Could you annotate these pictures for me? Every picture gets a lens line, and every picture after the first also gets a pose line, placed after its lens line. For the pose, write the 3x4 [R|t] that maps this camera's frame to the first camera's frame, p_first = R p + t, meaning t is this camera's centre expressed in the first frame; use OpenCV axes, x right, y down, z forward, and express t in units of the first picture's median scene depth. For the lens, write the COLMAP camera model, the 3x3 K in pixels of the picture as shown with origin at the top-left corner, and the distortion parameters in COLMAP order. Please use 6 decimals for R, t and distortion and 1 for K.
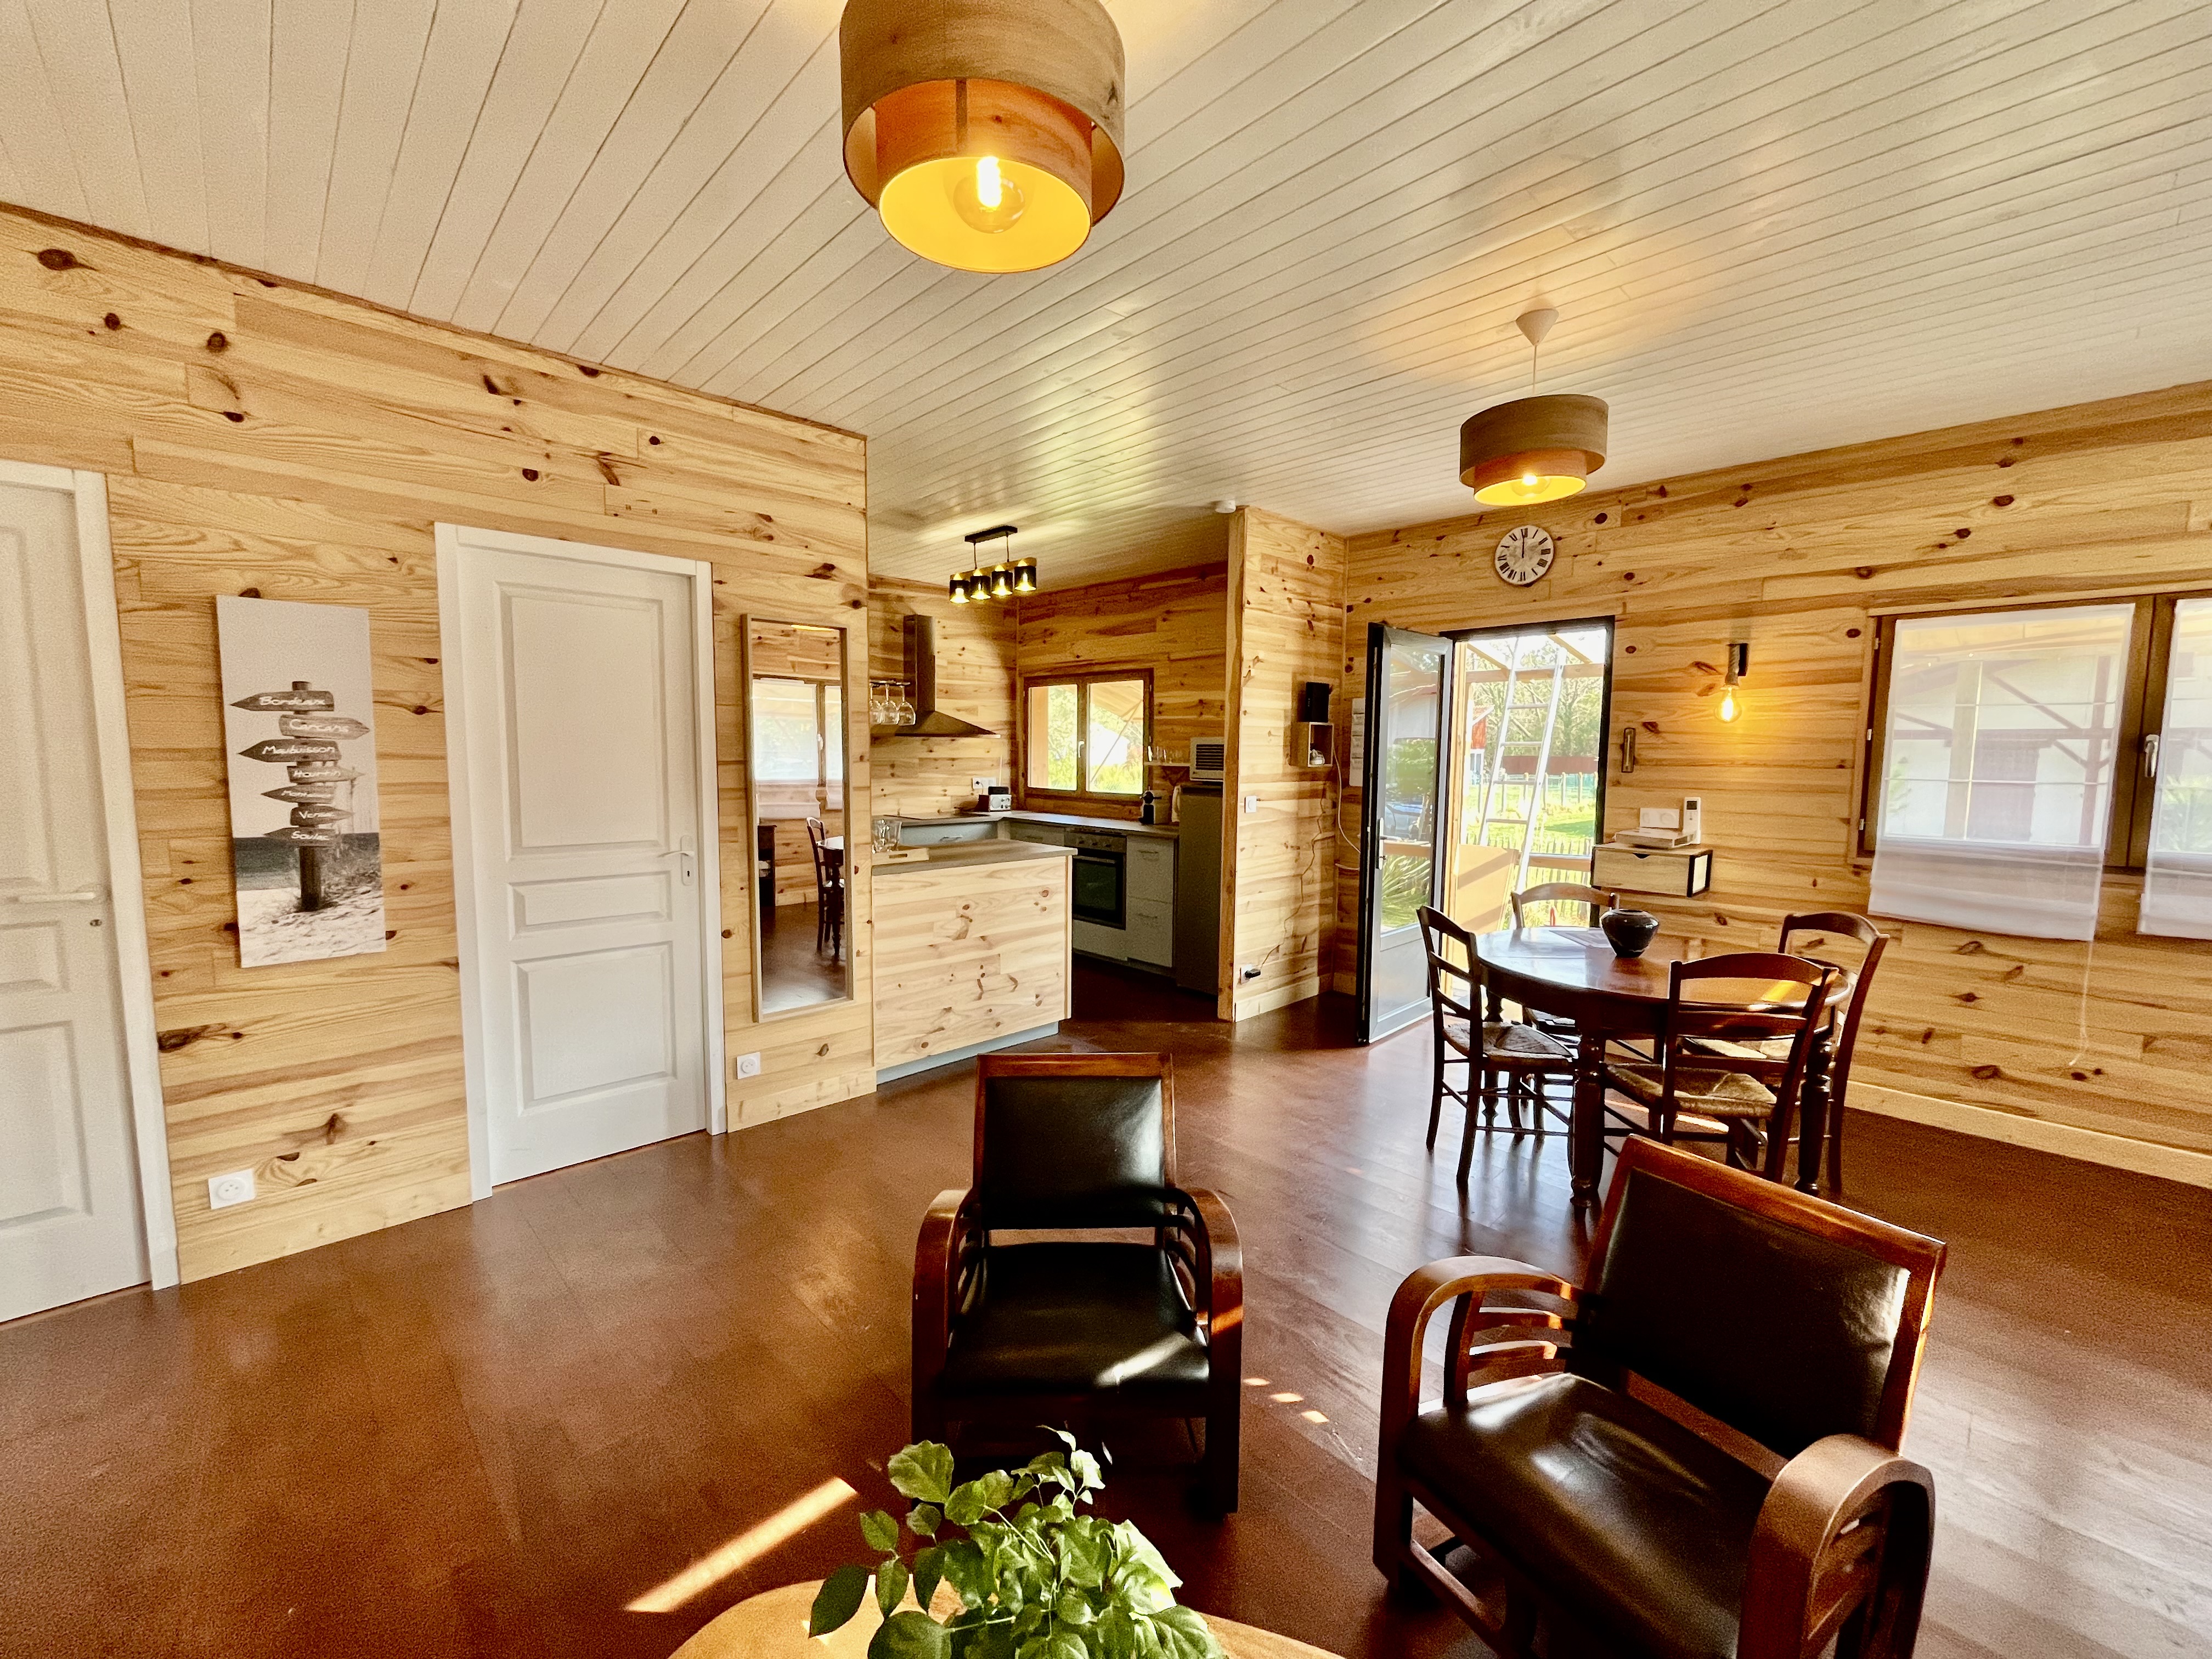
lens RADIAL K [[895.4, 0, 1098.7], [0, 895.4, 831.1], [0, 0, 1]] dist [-0.000688, 0.000500]
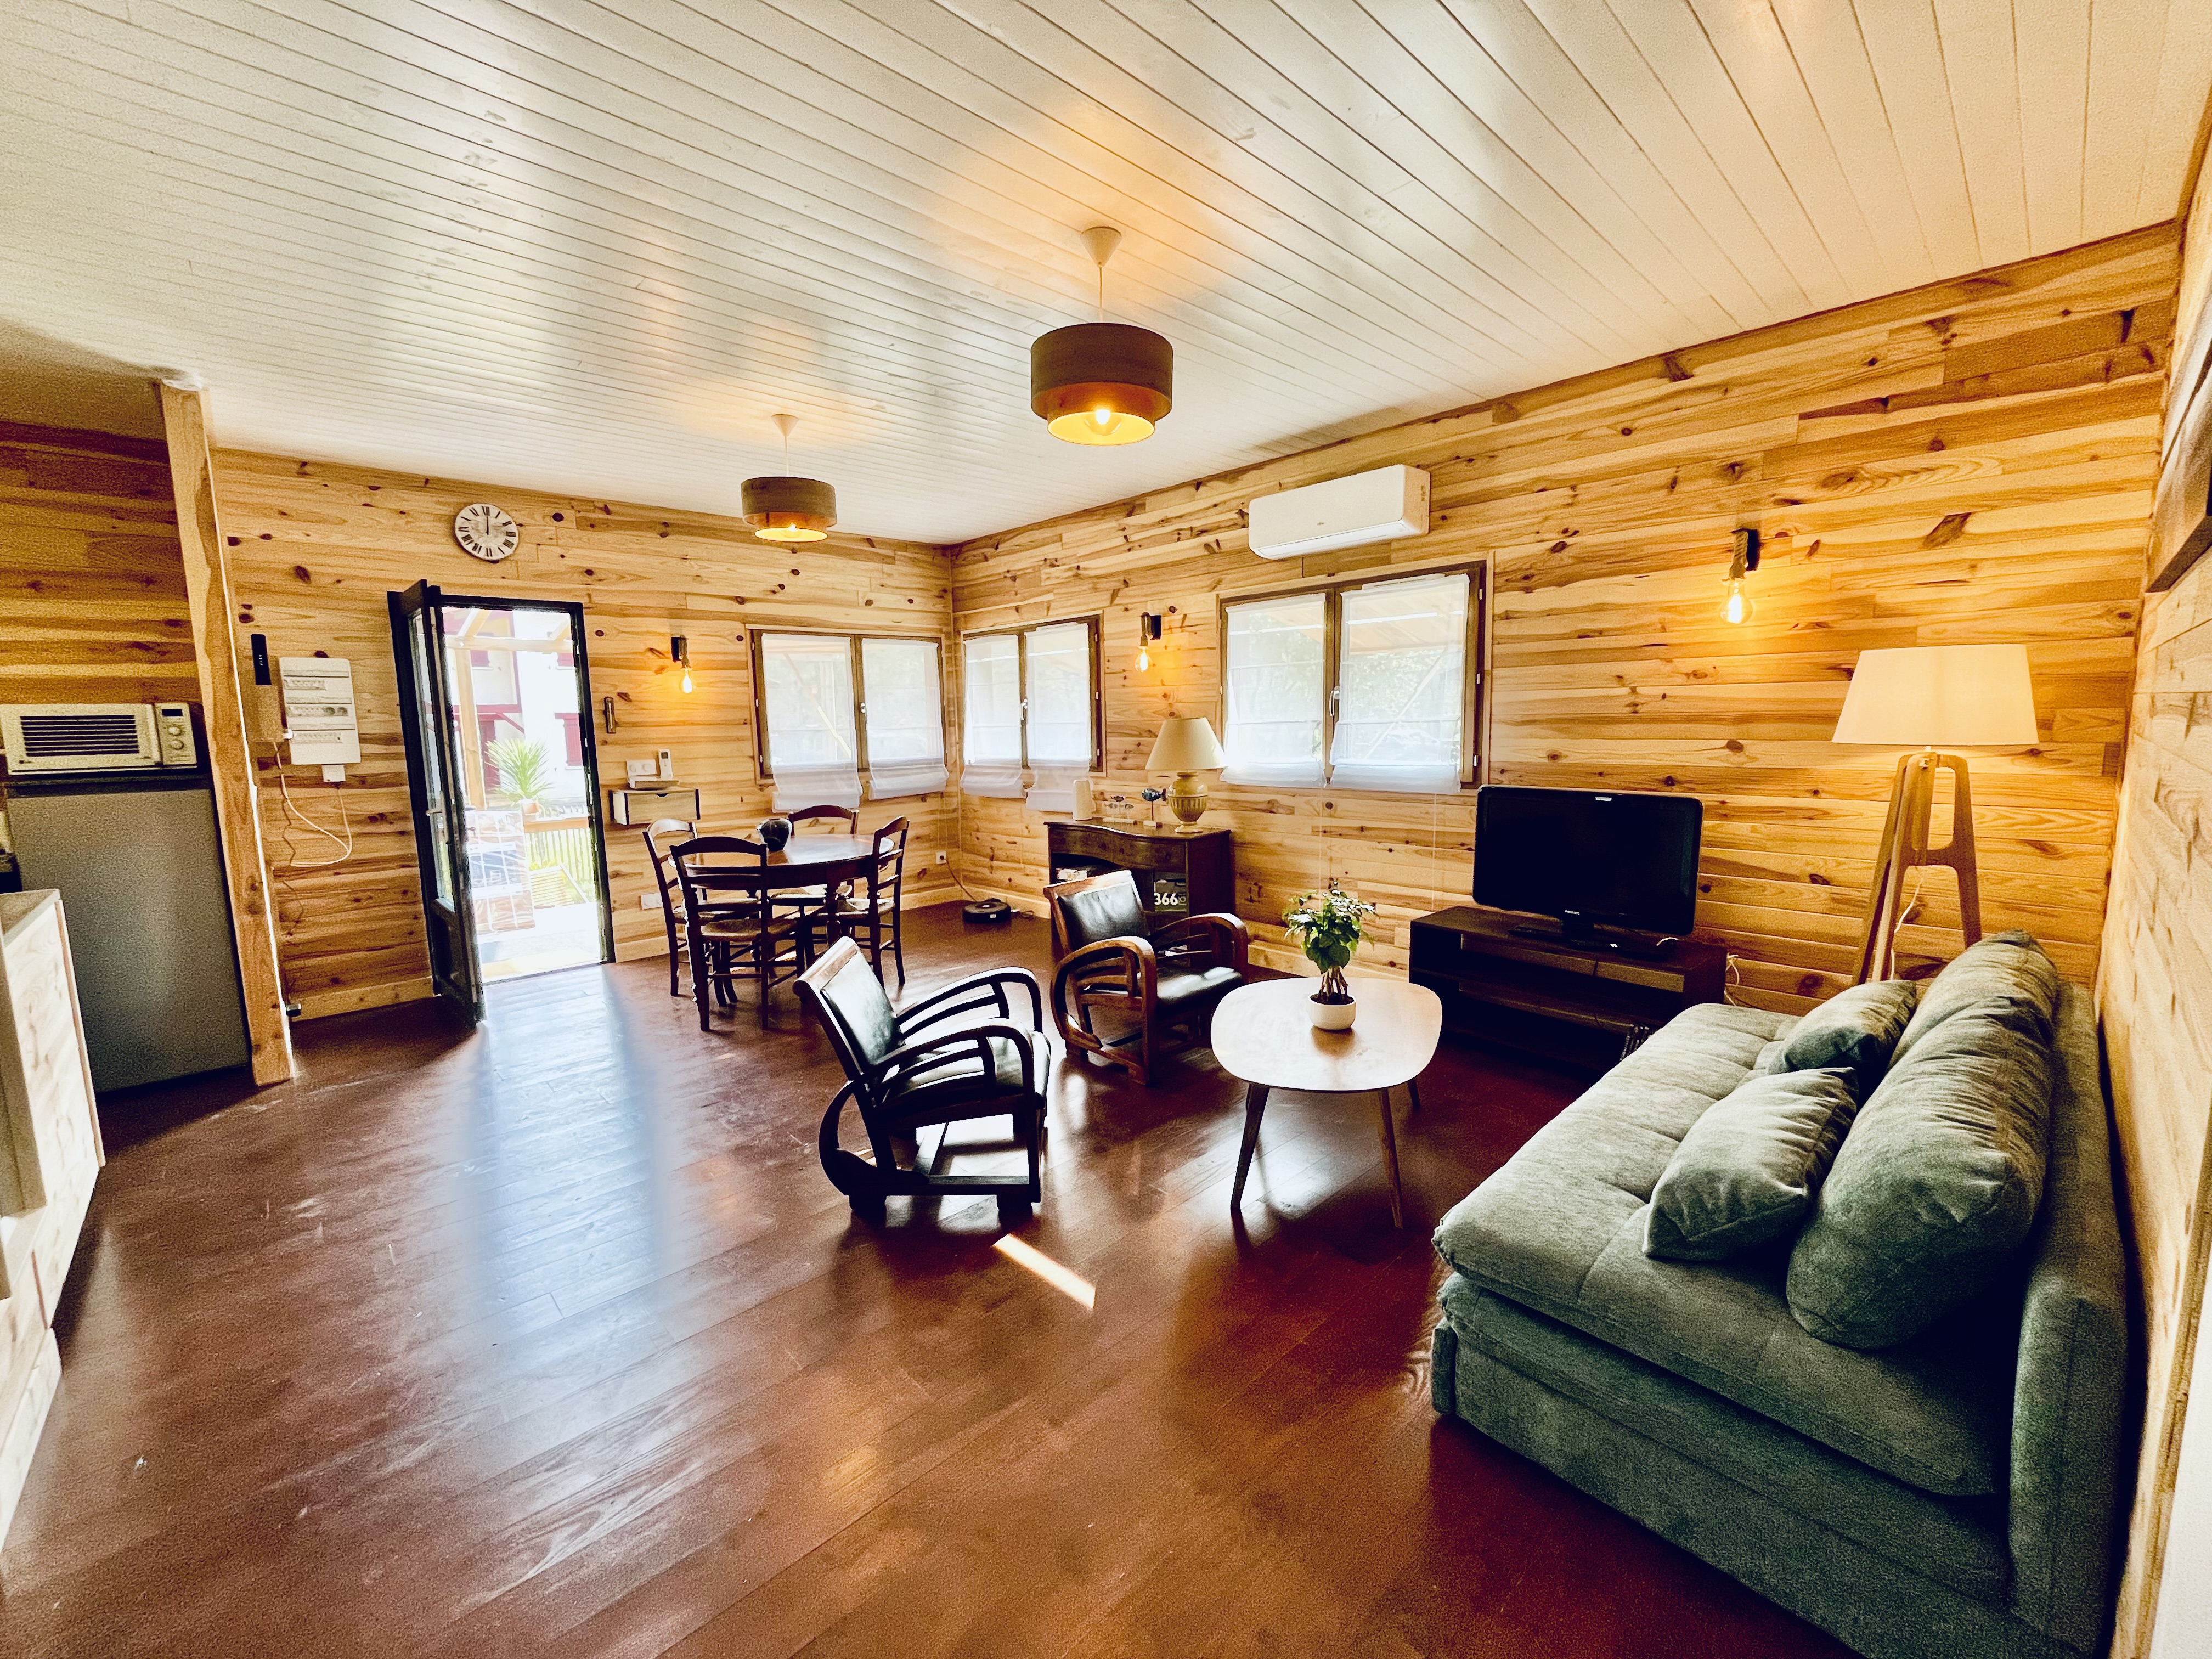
lens RADIAL K [[895.4, 0, 1097.6], [0, 895.4, 829.1], [0, 0, 1]] dist [-0.000688, 0.000500]
pose [[0.014818, -0.128417, 0.991610, -0.664987], [0.117066, 0.985121, 0.125827, -0.012984], [-0.993014, 0.114219, 0.029630, 0.323864]]
